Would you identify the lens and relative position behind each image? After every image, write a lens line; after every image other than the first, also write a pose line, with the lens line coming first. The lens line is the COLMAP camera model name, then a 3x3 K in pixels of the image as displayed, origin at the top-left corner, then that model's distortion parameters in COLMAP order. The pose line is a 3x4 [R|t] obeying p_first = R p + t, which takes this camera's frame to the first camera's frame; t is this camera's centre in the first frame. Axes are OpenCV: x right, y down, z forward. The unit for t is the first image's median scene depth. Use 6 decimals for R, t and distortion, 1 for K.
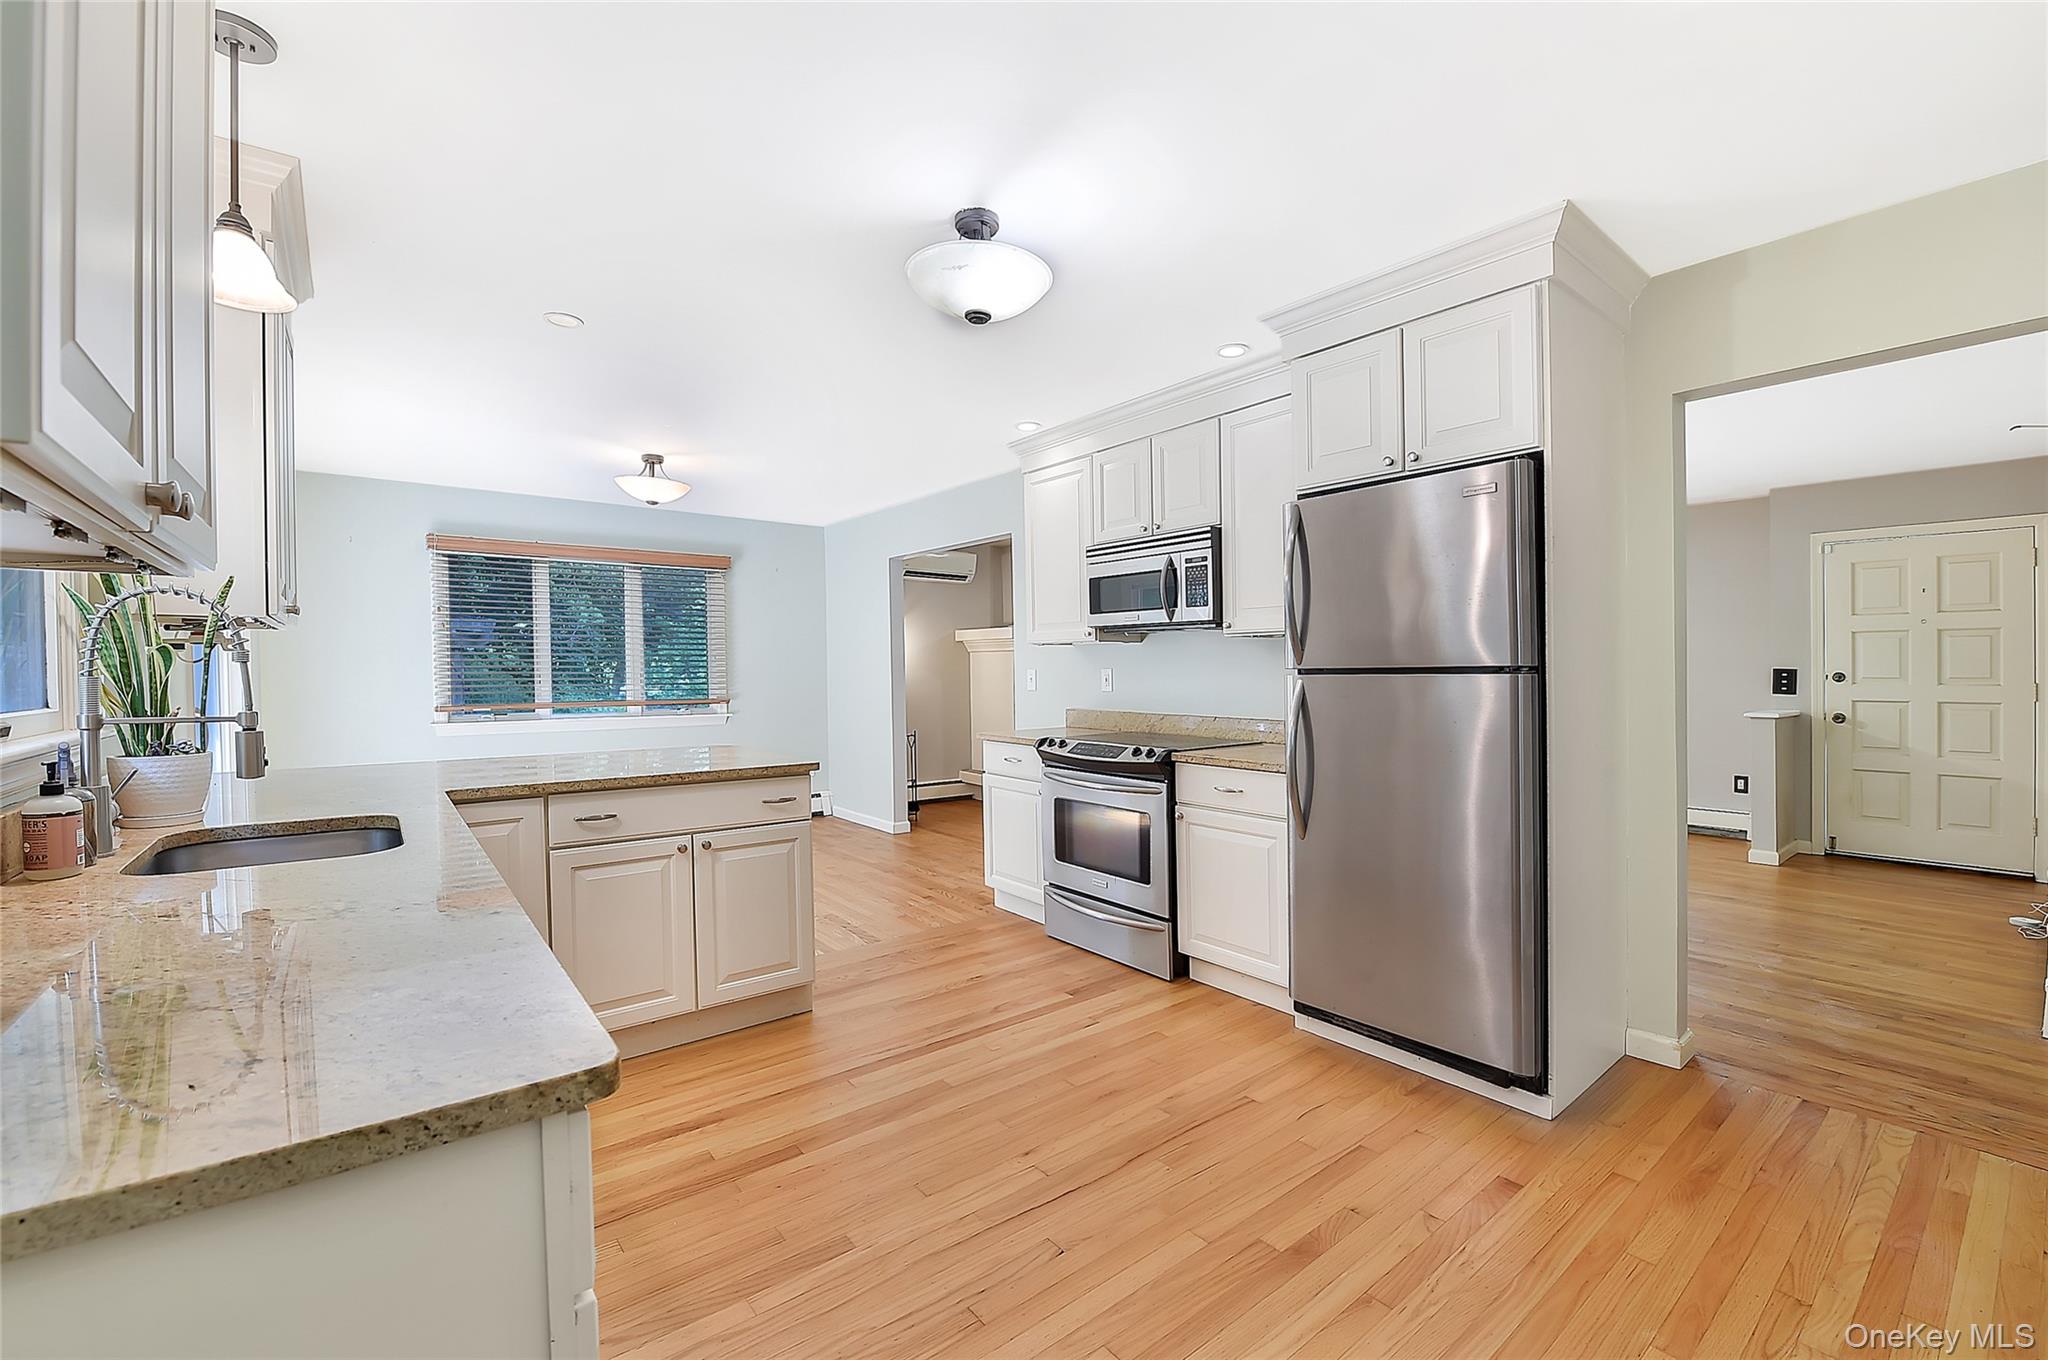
lens RADIAL K [[850.4, 0, 1025.4], [0, 850.4, 675.7], [0, 0, 1]] dist [-0.013692, -0.000402]
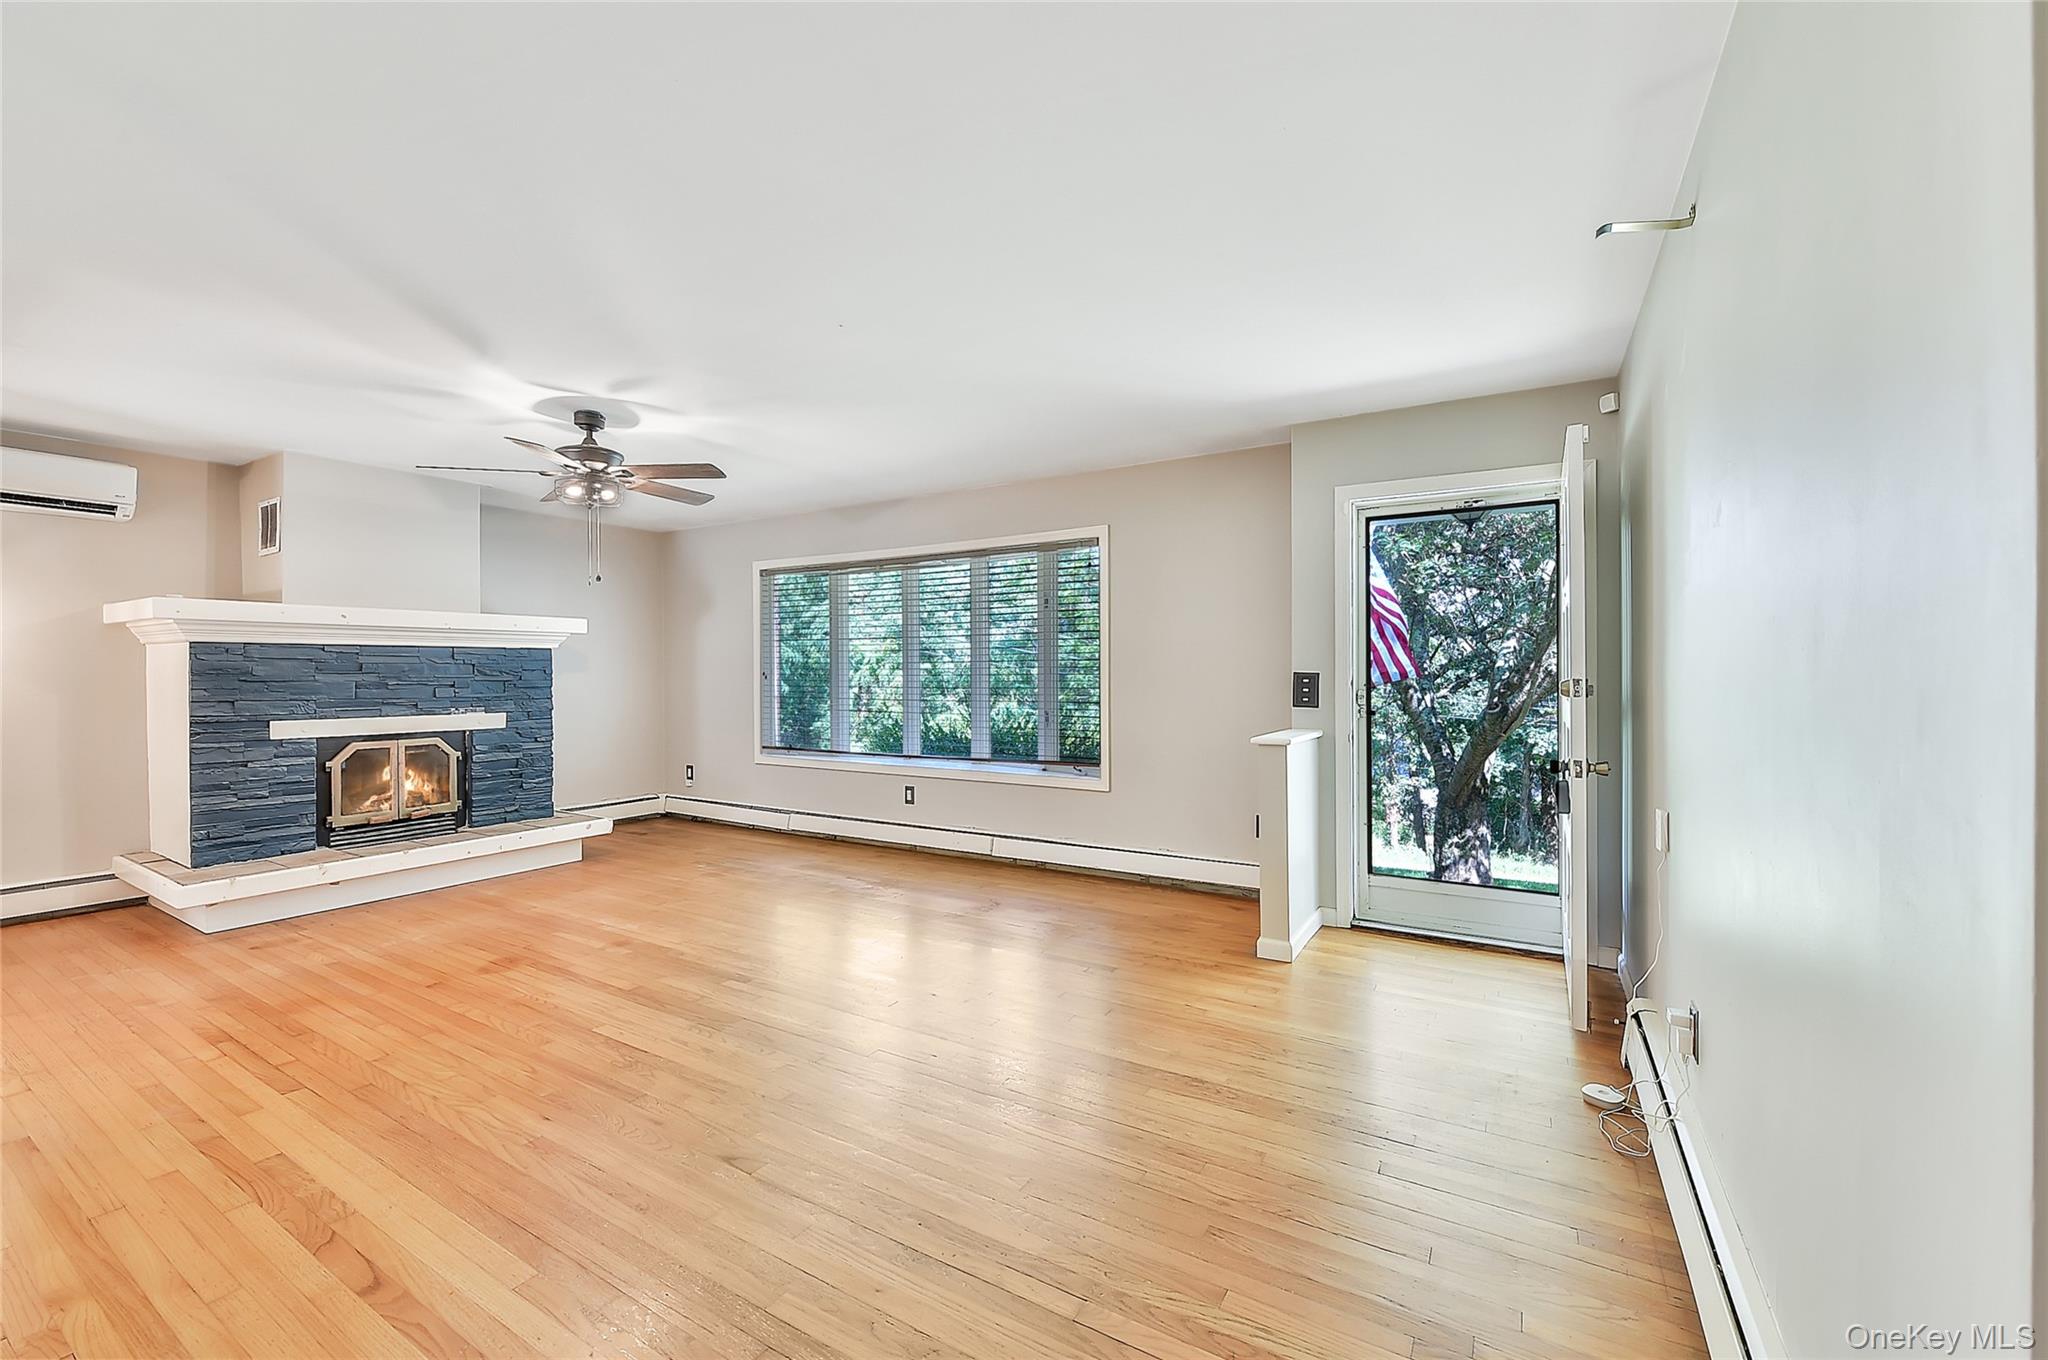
lens RADIAL K [[836.2, 0, 1024.0], [0, 836.2, 680.0], [0, 0, 1]] dist [-0.015540, -0.000257]
pose [[0.937700, -0.004463, 0.347418, 0.684313], [0.004166, 0.999990, 0.001603, -0.005687], [-0.347421, -0.000056, 0.937709, 0.659751]]
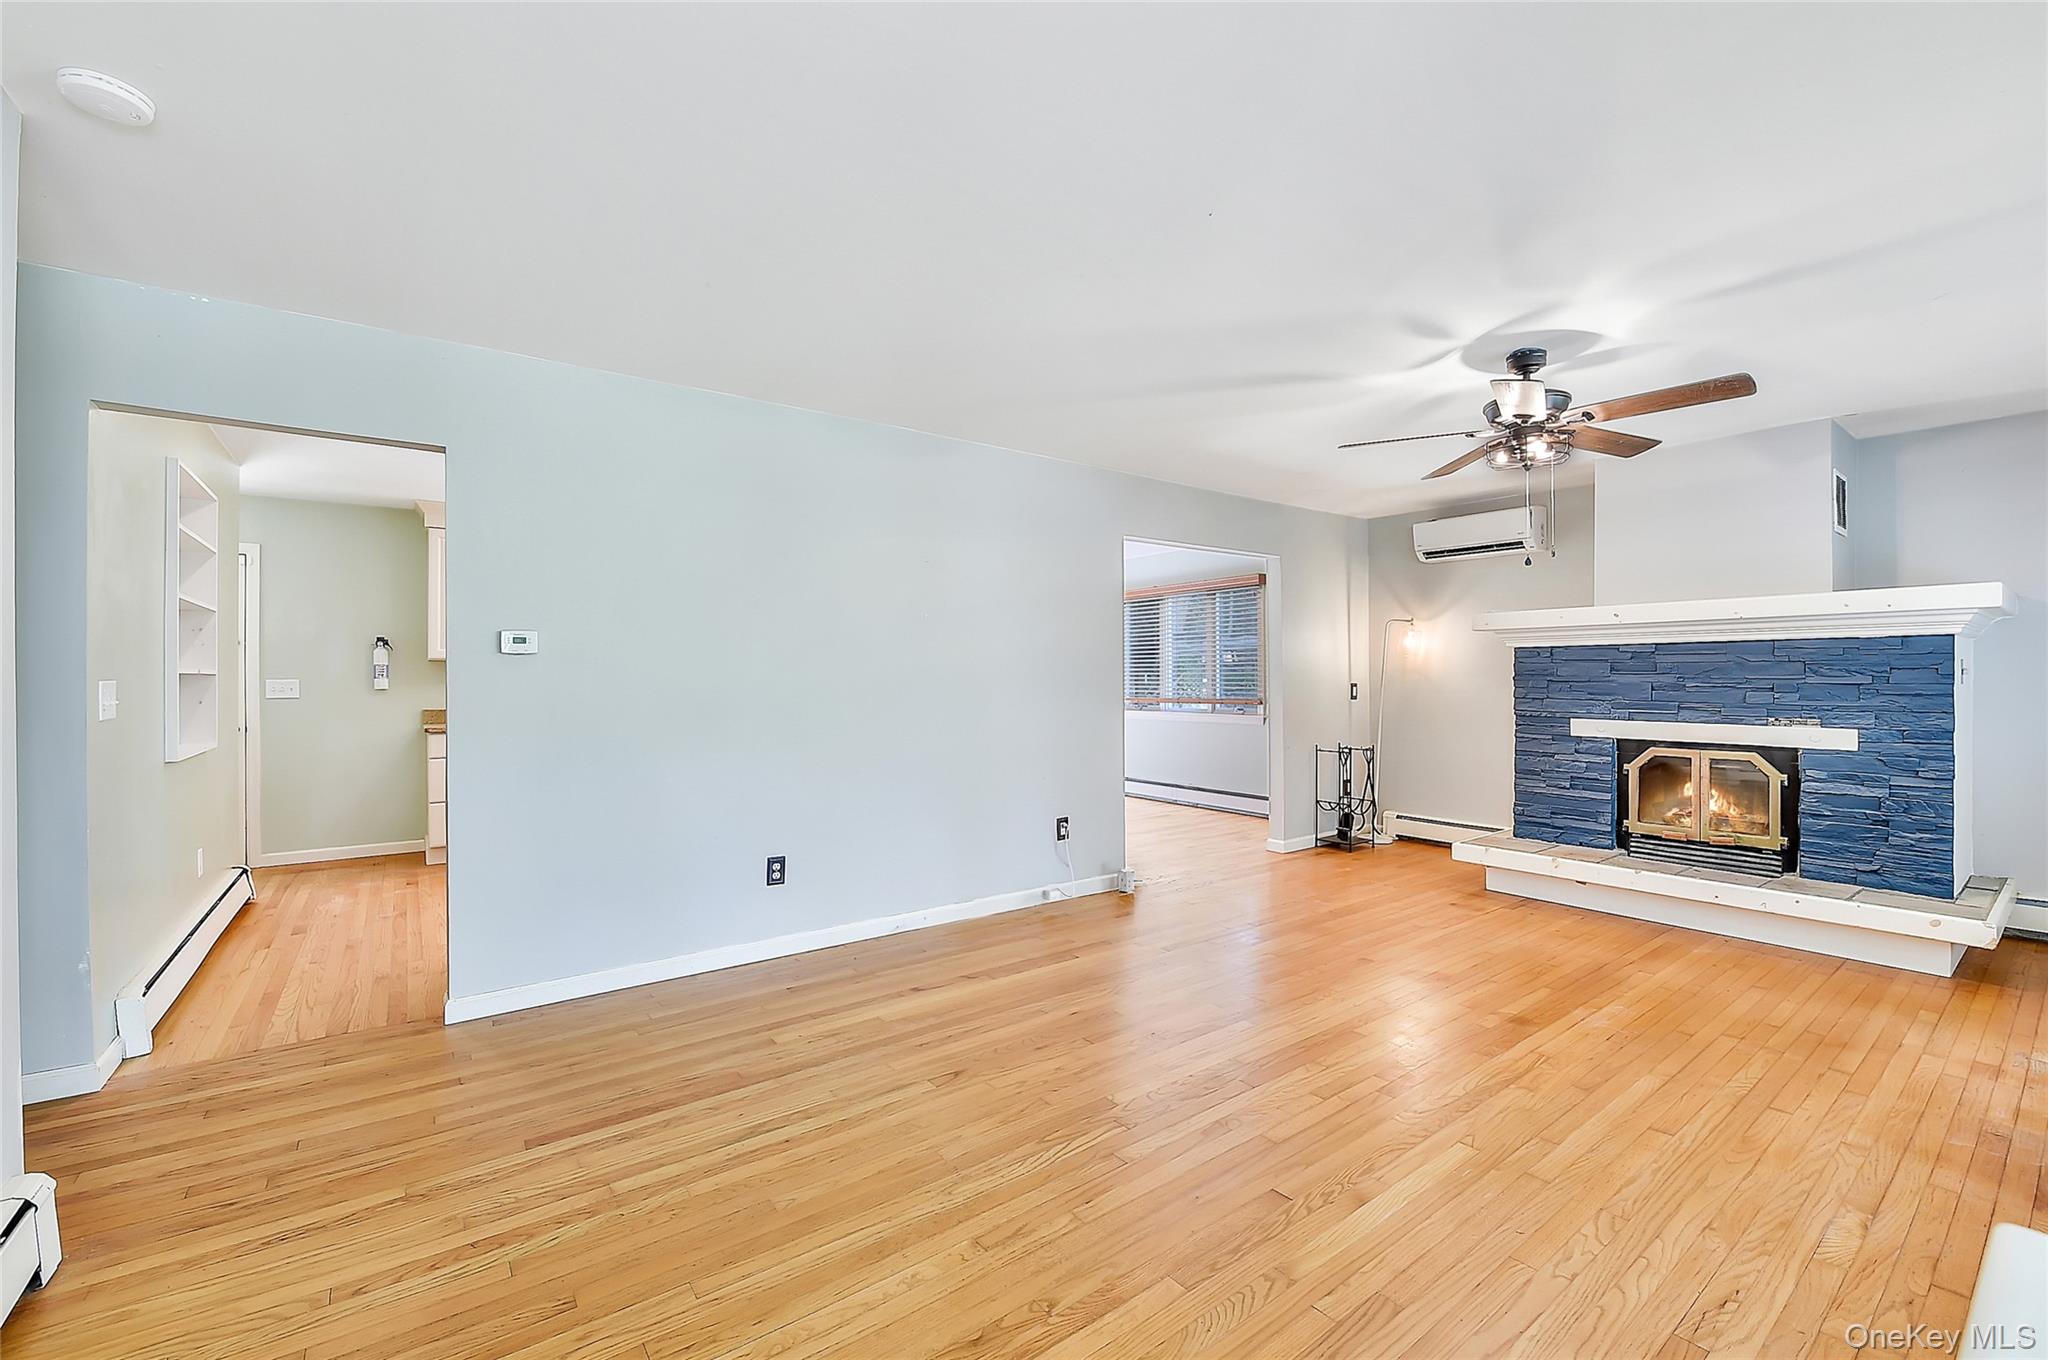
lens RADIAL K [[850.4, 0, 1025.4], [0, 850.4, 675.7], [0, 0, 1]] dist [-0.013692, -0.000402]
pose [[-0.037501, -0.000267, -0.999297, 1.431447], [-0.004382, 0.999990, -0.000103, -0.011328], [0.999287, 0.004376, -0.037502, 1.375026]]
